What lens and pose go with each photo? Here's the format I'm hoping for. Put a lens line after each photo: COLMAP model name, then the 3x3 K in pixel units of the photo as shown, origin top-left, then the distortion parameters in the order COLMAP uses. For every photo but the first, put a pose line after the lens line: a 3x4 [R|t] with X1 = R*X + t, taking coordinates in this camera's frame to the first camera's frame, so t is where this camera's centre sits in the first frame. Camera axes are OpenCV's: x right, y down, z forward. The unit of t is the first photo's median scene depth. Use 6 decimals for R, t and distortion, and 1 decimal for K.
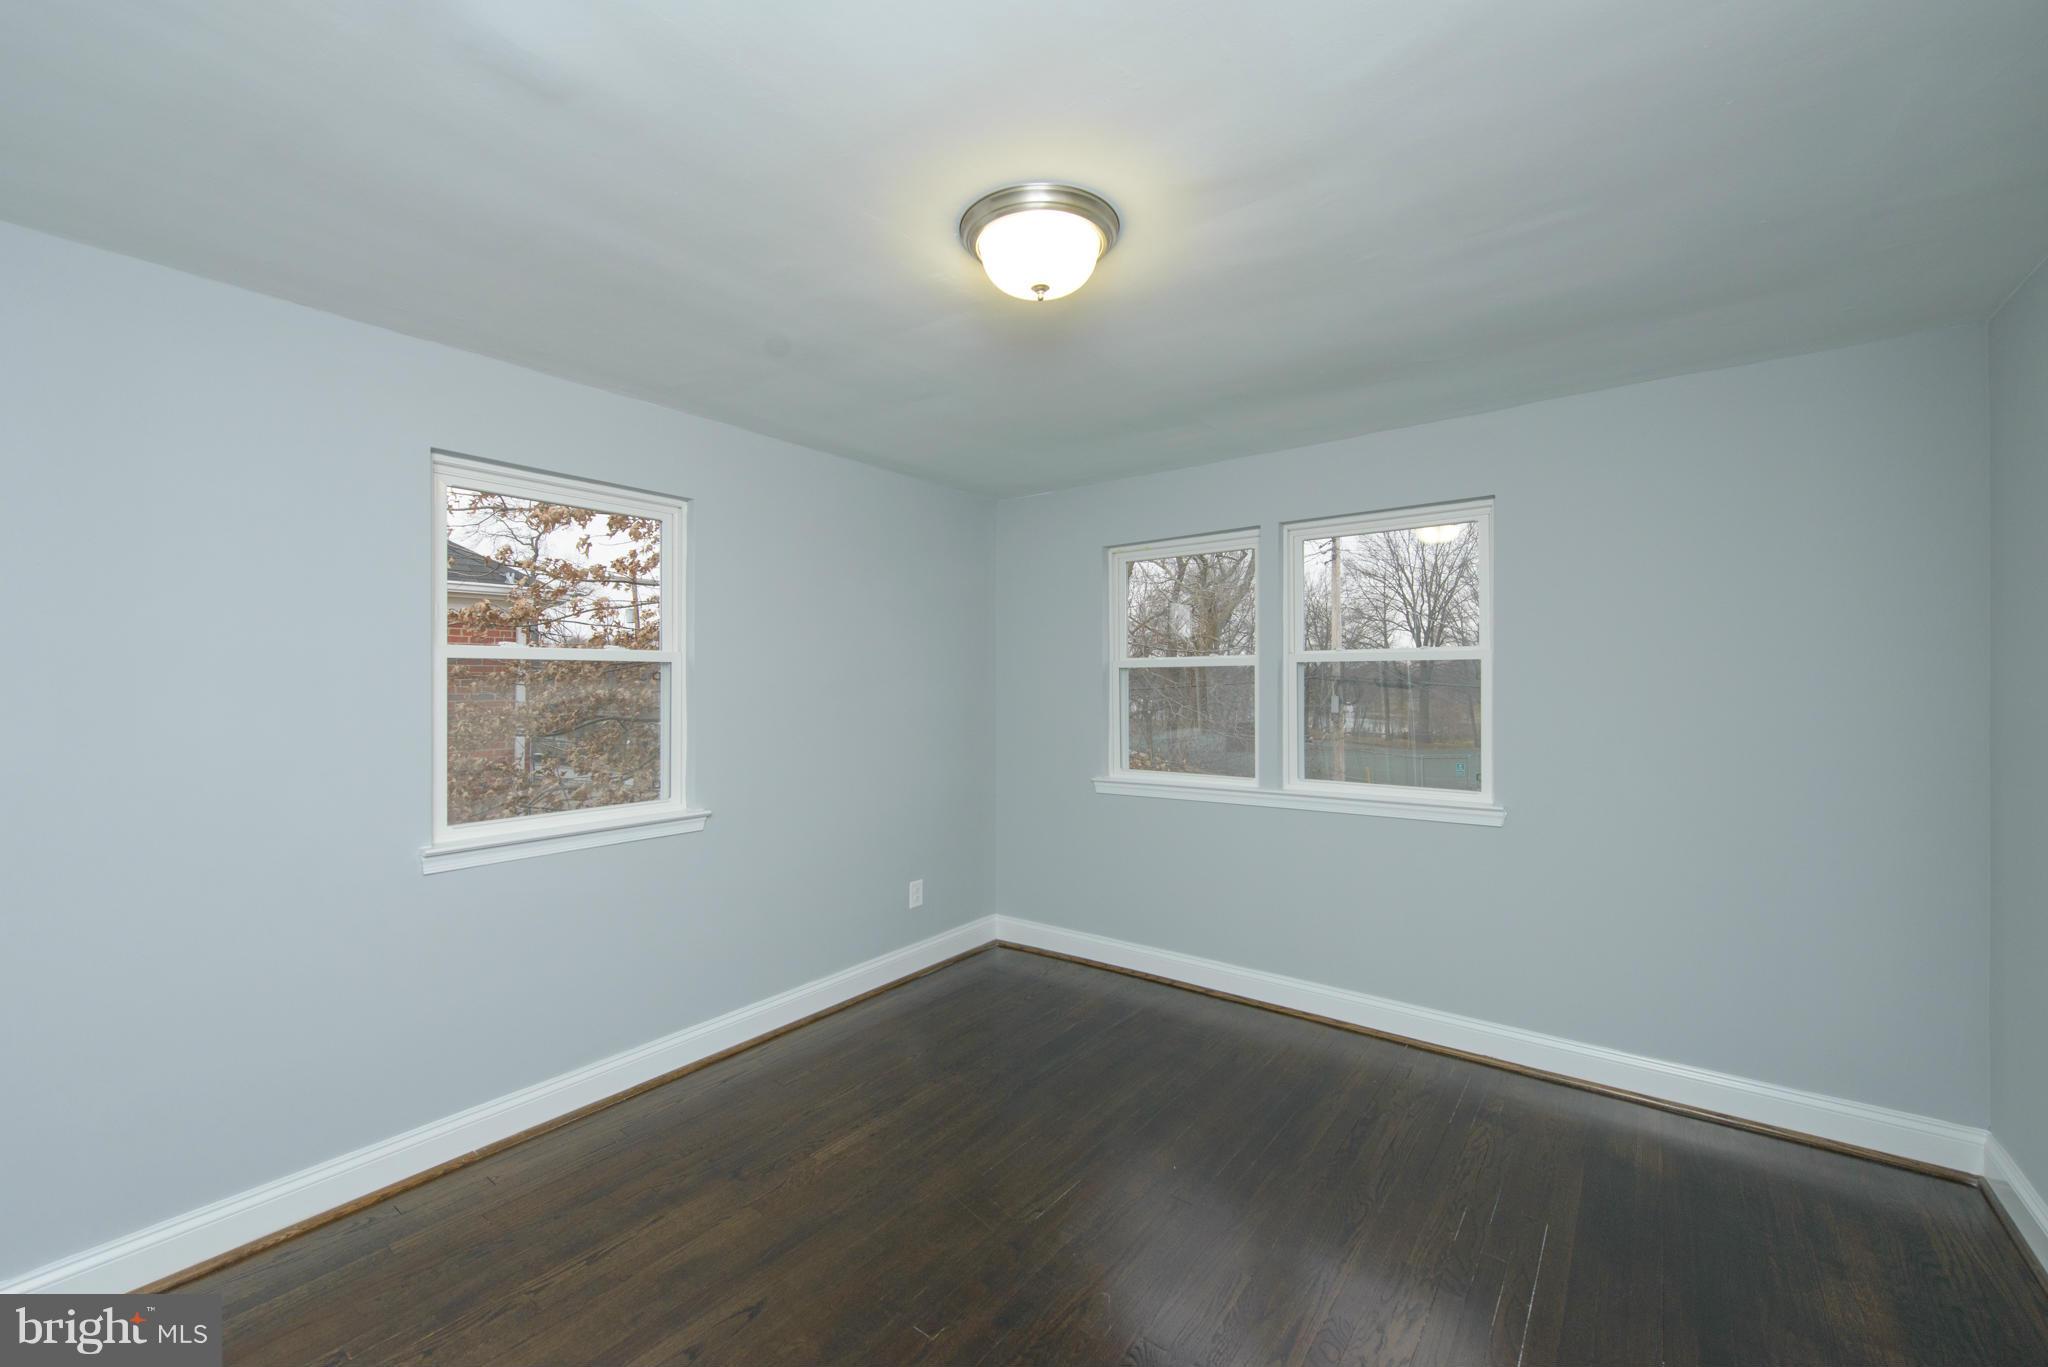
lens RADIAL K [[817.4, 0, 1030.9], [0, 817.4, 685.3], [0, 0, 1]] dist [0.019555, -0.000240]
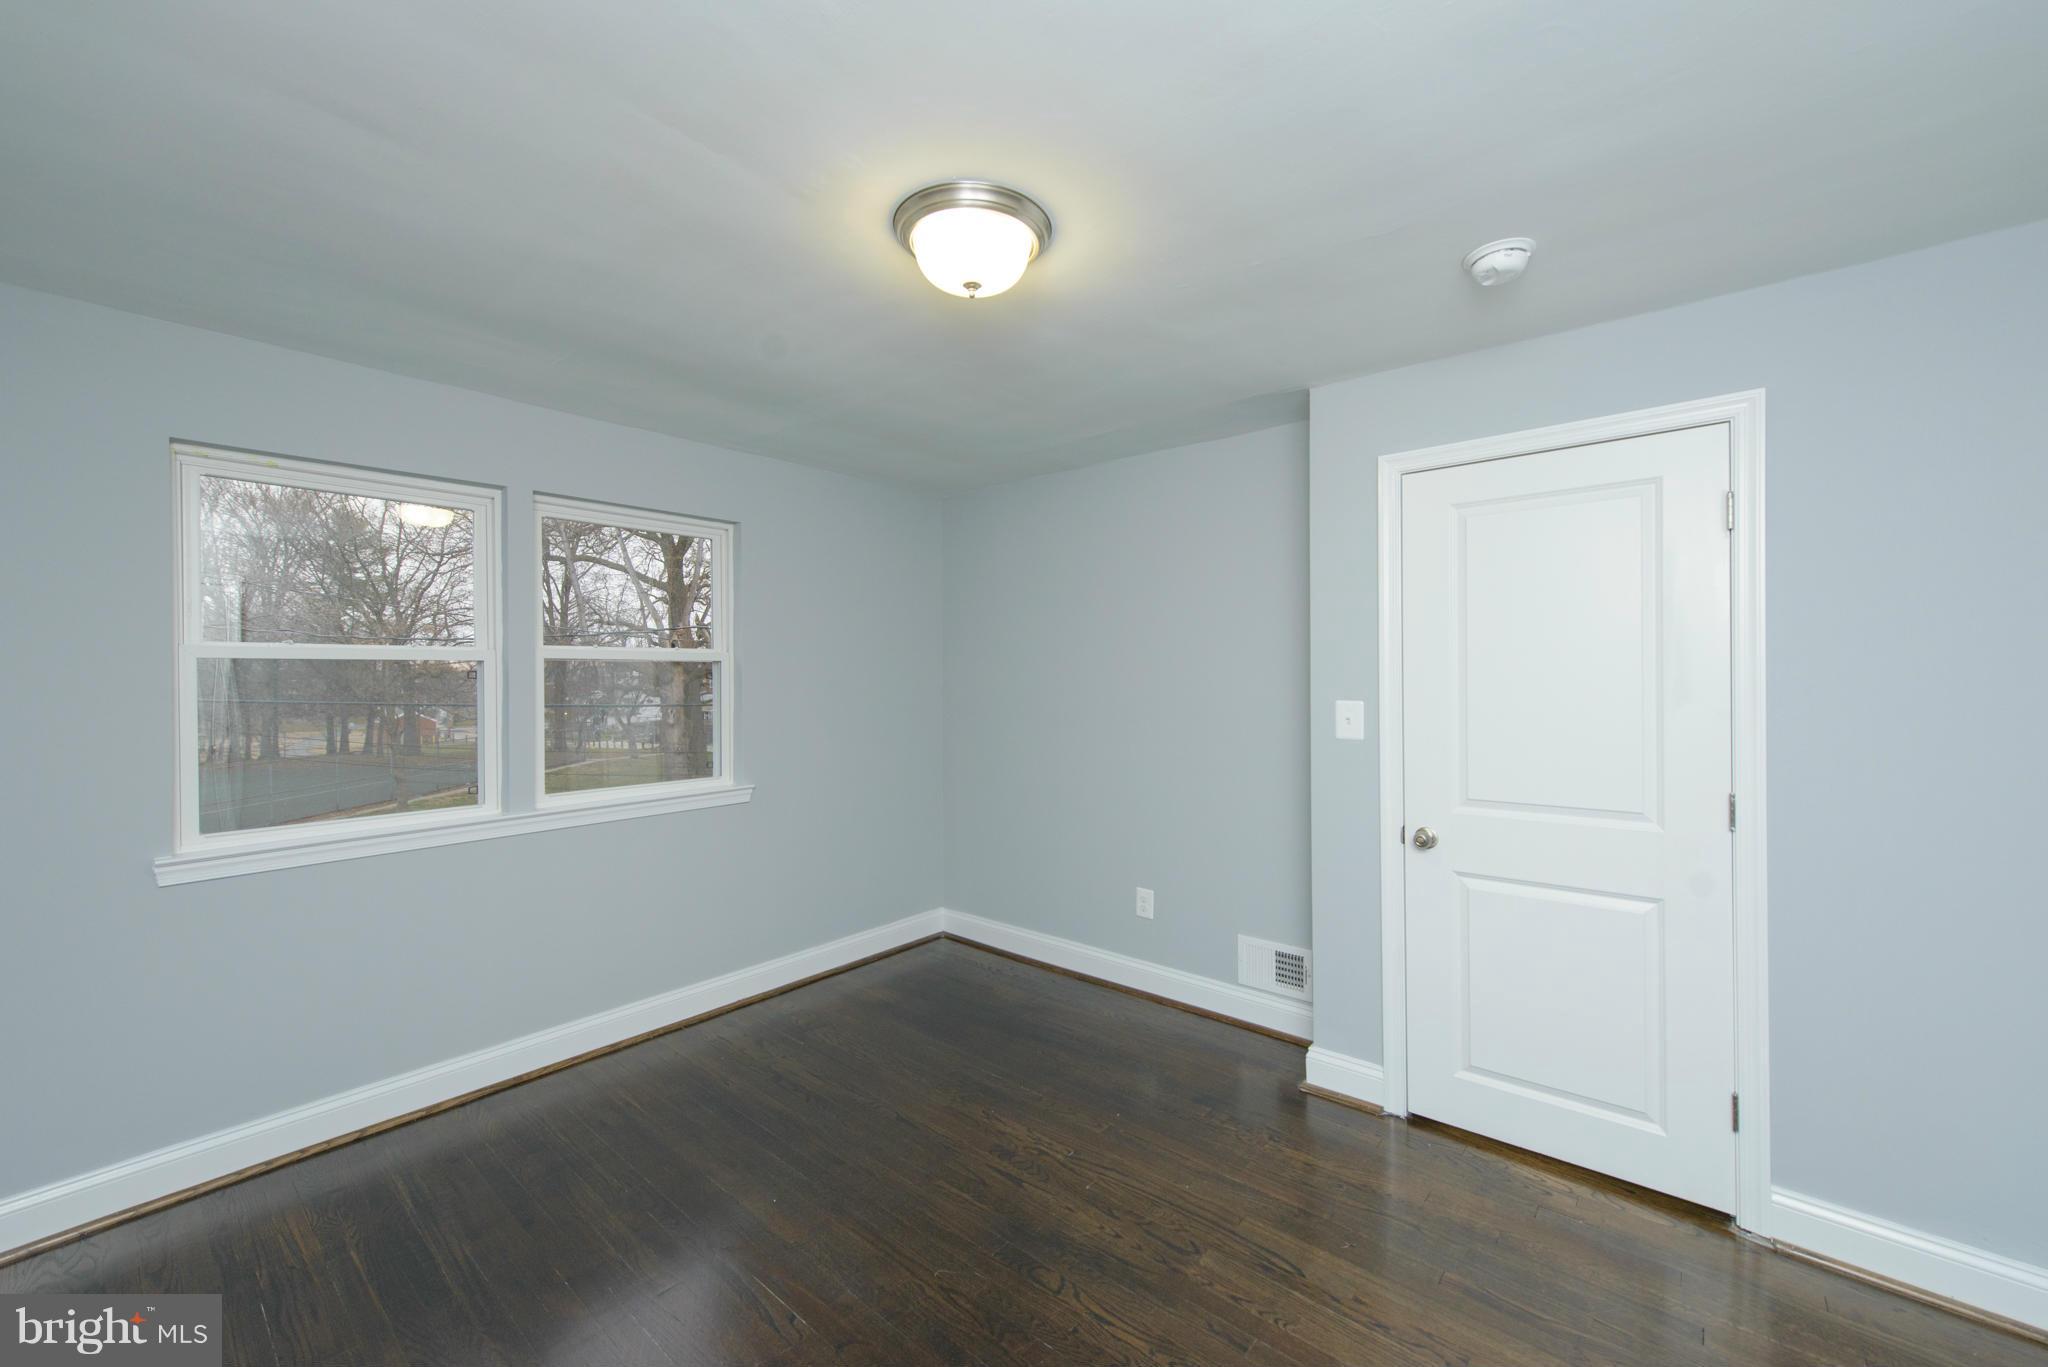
lens RADIAL K [[817.4, 0, 1030.9], [0, 817.4, 685.3], [0, 0, 1]] dist [0.019555, -0.000240]
pose [[0.061047, -0.005974, 0.998117, -0.486547], [0.013019, 0.999902, 0.005189, 0.002072], [-0.998050, 0.012678, 0.061118, 0.429252]]
